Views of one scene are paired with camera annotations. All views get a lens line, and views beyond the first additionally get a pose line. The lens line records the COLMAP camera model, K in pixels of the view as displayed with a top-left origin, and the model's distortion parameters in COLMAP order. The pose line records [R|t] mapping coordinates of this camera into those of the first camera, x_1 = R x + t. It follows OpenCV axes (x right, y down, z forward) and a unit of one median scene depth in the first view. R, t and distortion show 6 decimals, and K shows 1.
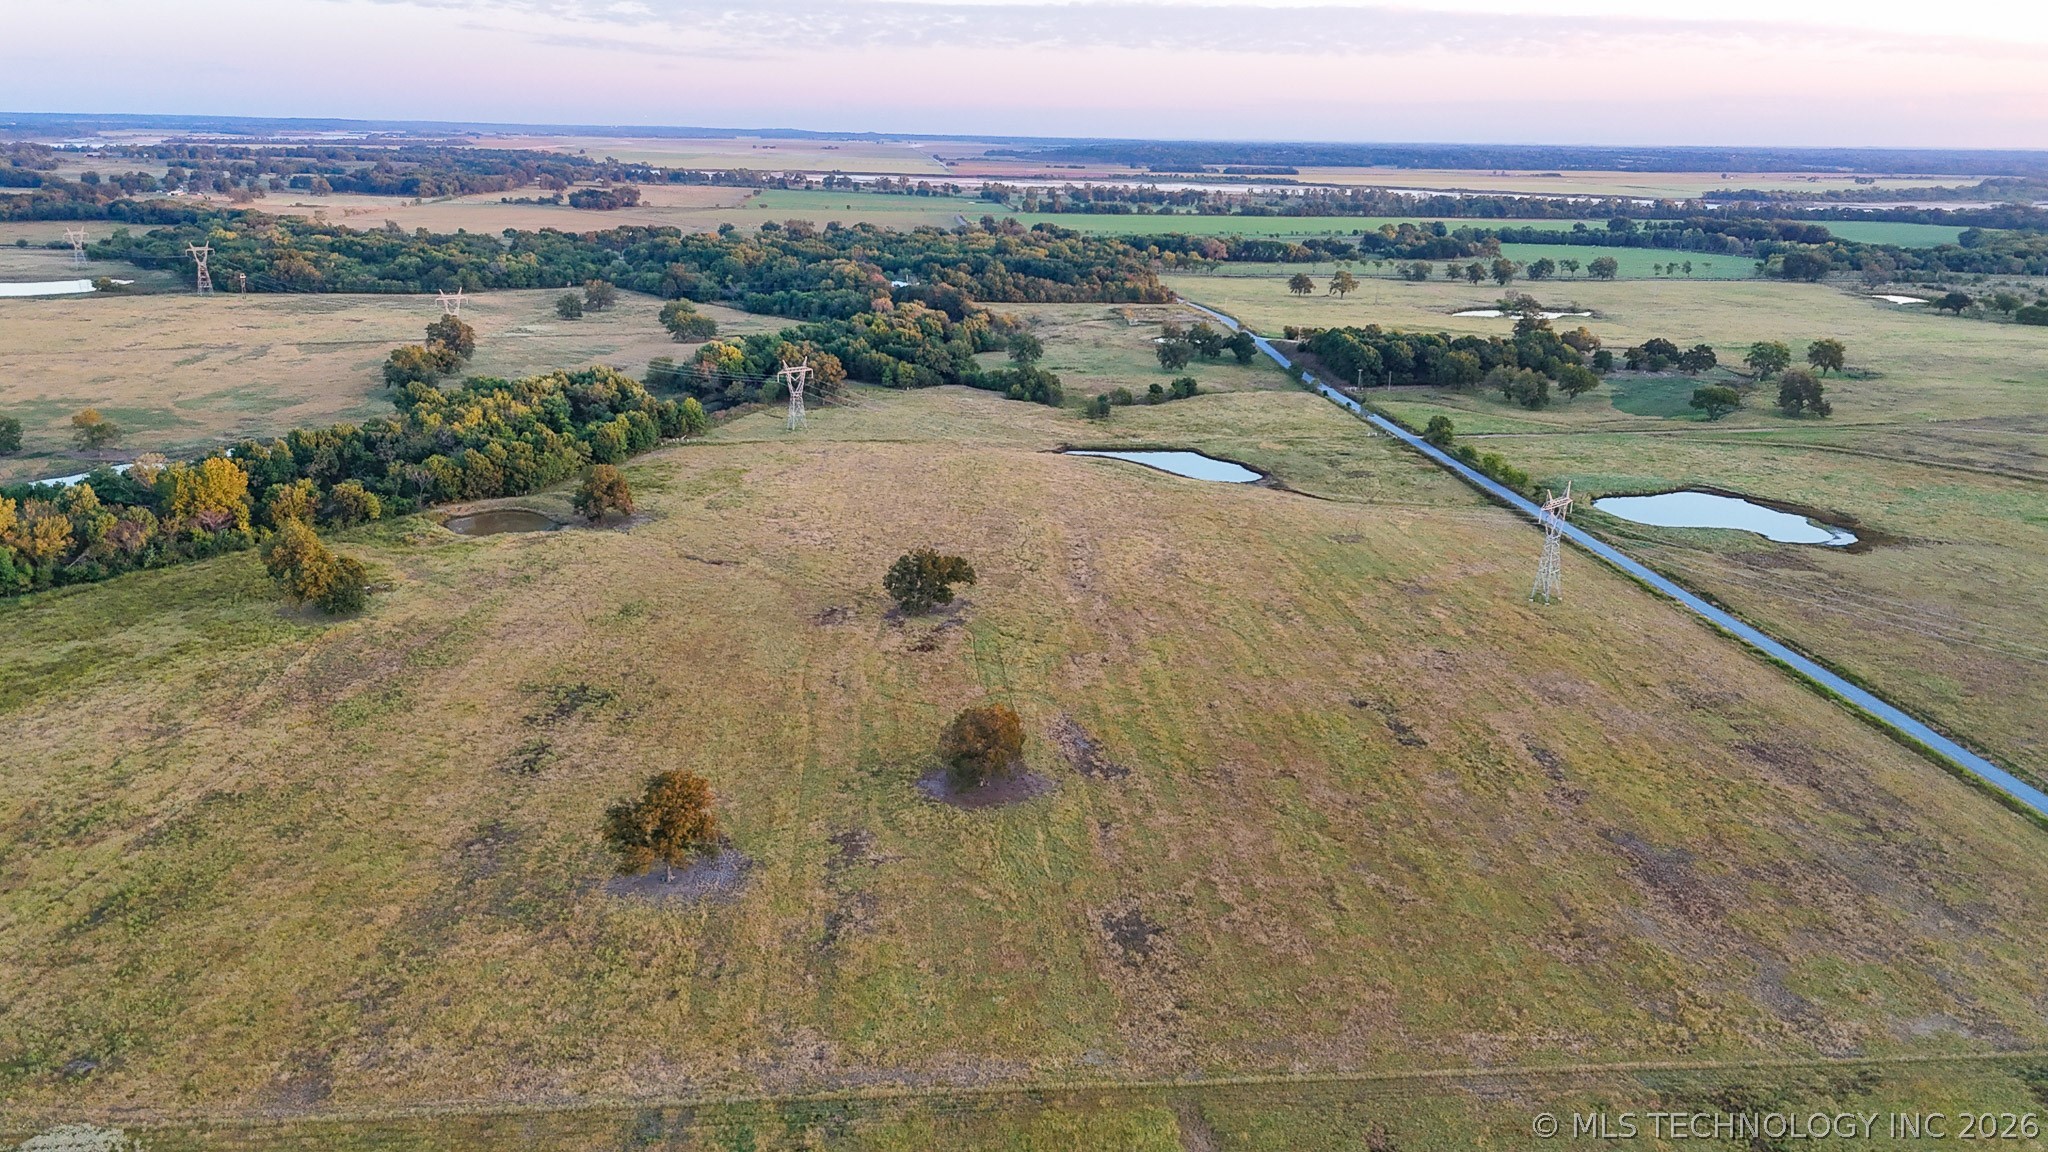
lens RADIAL K [[1485.7, 0, 1024.0], [0, 1485.7, 576.0], [0, 0, 1]] dist [0.005317, -0.012937]
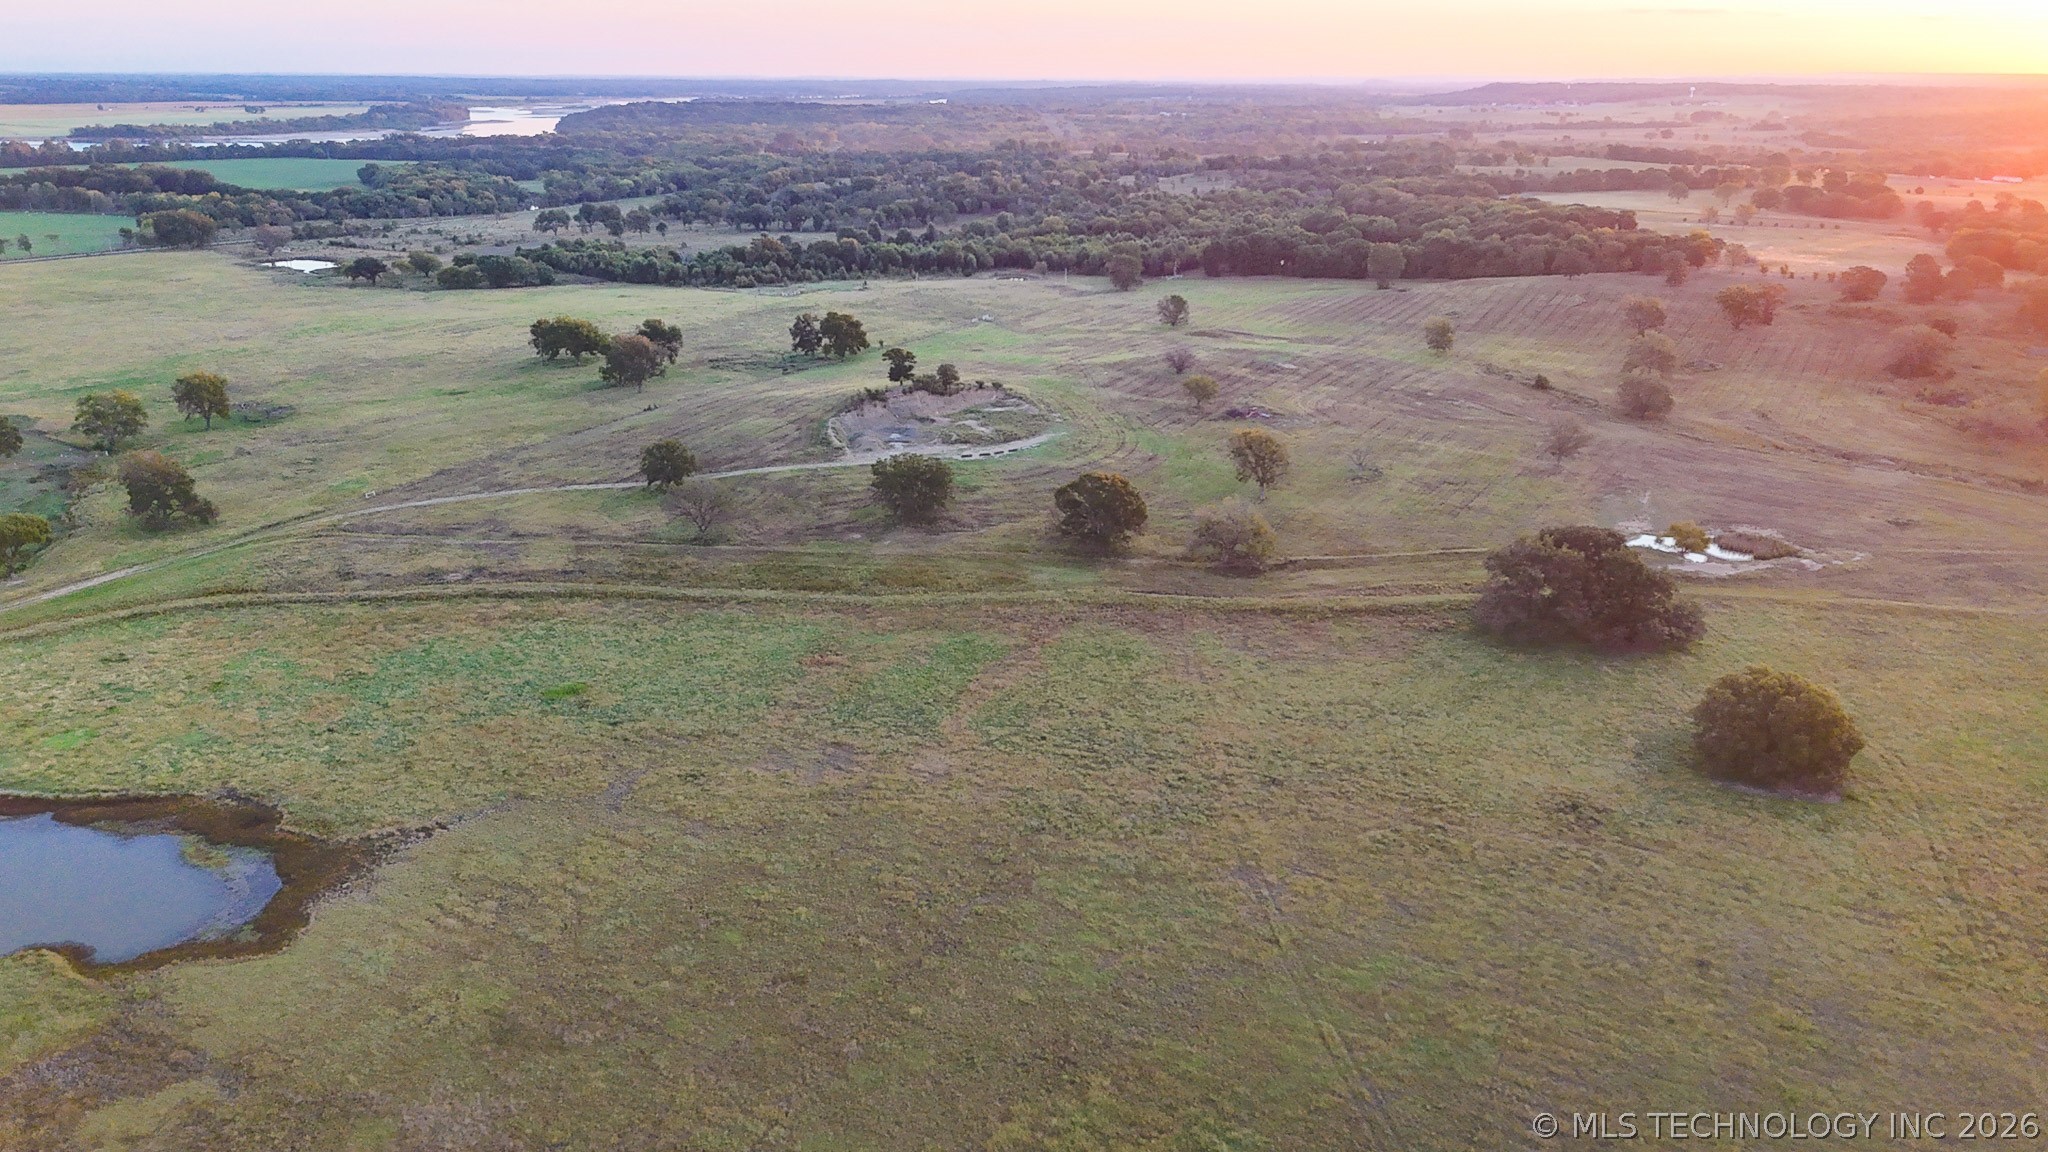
lens RADIAL K [[1485.7, 0, 1024.0], [0, 1485.7, 576.0], [0, 0, 1]] dist [0.005317, -0.012937]
pose [[0.579989, -0.263446, 0.770849, 0.123744], [0.227788, 0.960965, 0.157032, -0.052241], [-0.782128, 0.084514, 0.617359, 0.173019]]
